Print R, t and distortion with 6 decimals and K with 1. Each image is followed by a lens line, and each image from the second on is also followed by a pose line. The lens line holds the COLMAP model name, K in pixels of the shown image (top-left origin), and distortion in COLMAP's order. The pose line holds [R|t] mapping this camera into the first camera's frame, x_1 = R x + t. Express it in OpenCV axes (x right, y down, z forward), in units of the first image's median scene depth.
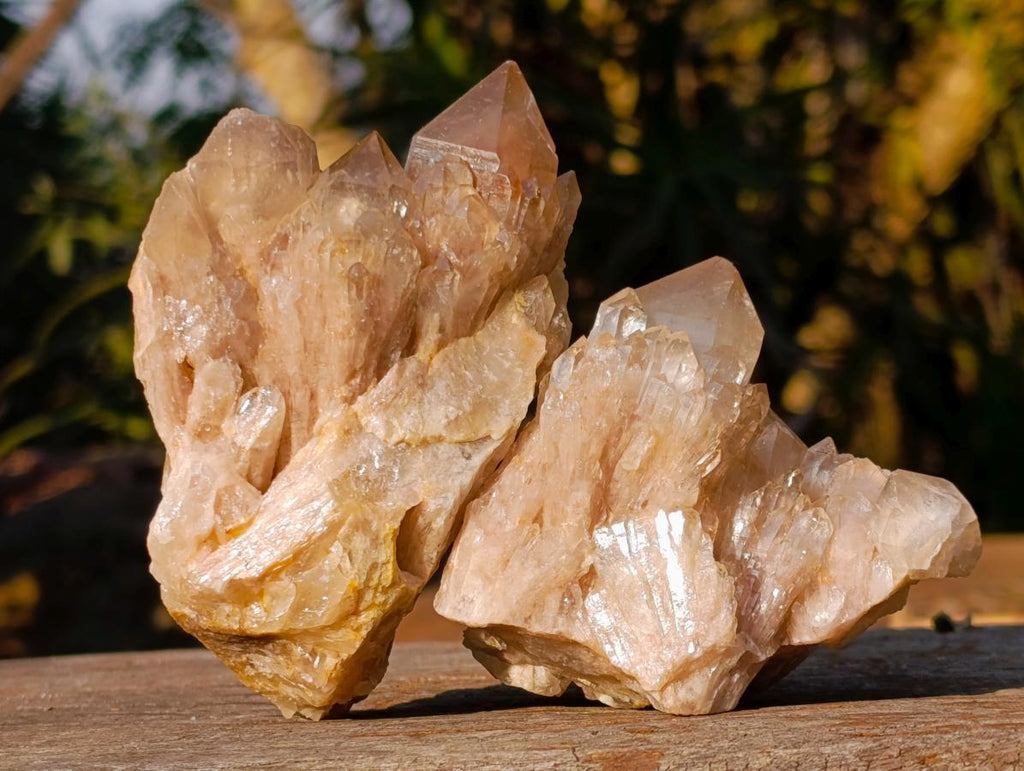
lens RADIAL K [[3030.4, 0, 512.0], [0, 3030.4, 385.5], [0, 0, 1]] dist [0.335719, -0.697428]
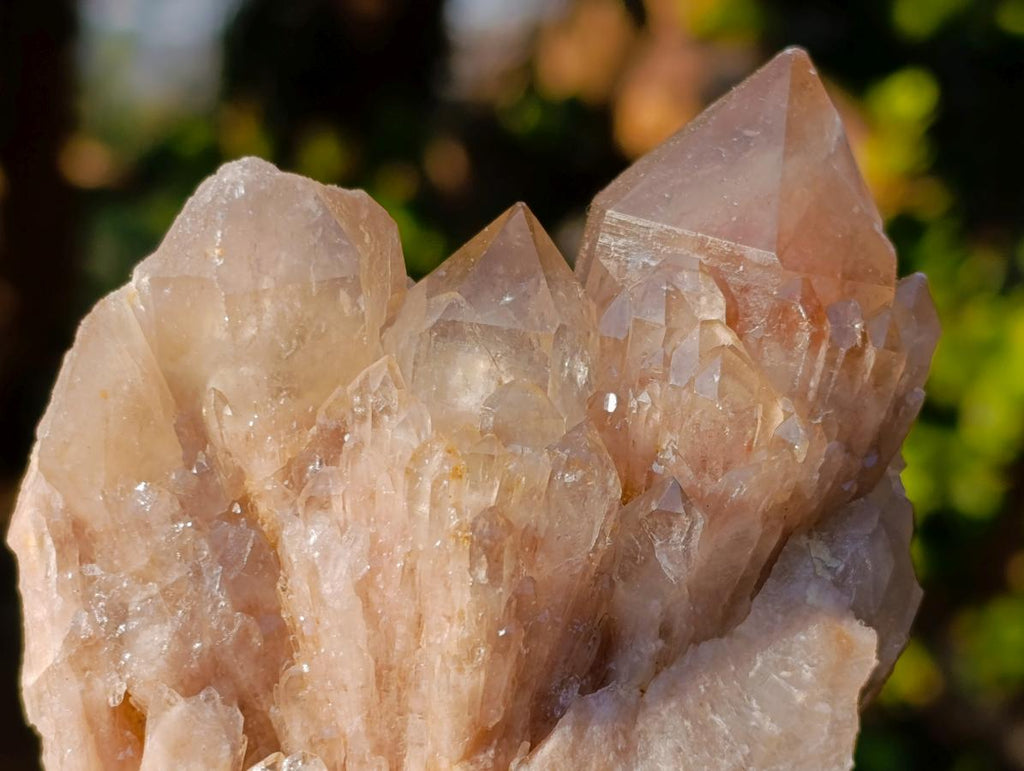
lens RADIAL K [[3030.4, 0, 512.0], [0, 3030.4, 385.5], [0, 0, 1]] dist [0.335719, -0.697428]
pose [[0.999852, 0.000040, -0.017224, -0.038875], [0.001059, 0.997964, 0.063778, -0.087146], [0.017191, -0.063787, 0.997815, 0.526755]]
